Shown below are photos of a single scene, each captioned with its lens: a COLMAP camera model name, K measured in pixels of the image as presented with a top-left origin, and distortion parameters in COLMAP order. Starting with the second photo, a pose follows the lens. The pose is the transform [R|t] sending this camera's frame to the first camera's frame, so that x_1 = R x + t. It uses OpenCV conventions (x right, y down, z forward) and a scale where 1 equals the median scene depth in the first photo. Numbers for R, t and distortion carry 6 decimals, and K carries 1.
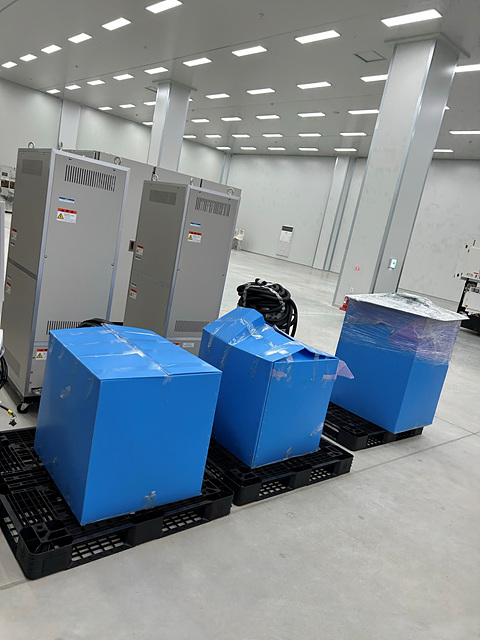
lens RADIAL K [[483.0, 0, 241.1], [0, 483.0, 322.3], [0, 0, 1]] dist [0.058151, -0.062624]
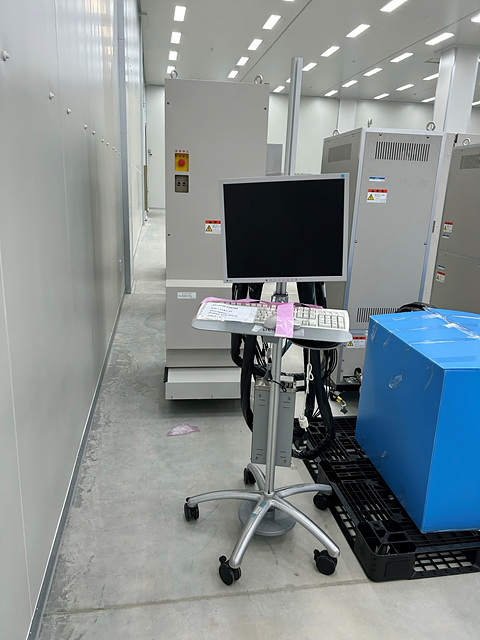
lens RADIAL K [[483.0, 0, 237.0], [0, 483.0, 319.6], [0, 0, 1]] dist [0.058151, -0.062624]
pose [[0.850279, -0.017736, -0.526033, -0.125558], [0.021248, 0.999774, 0.000636, 0.019271], [0.525903, -0.011717, 0.850464, 0.066378]]
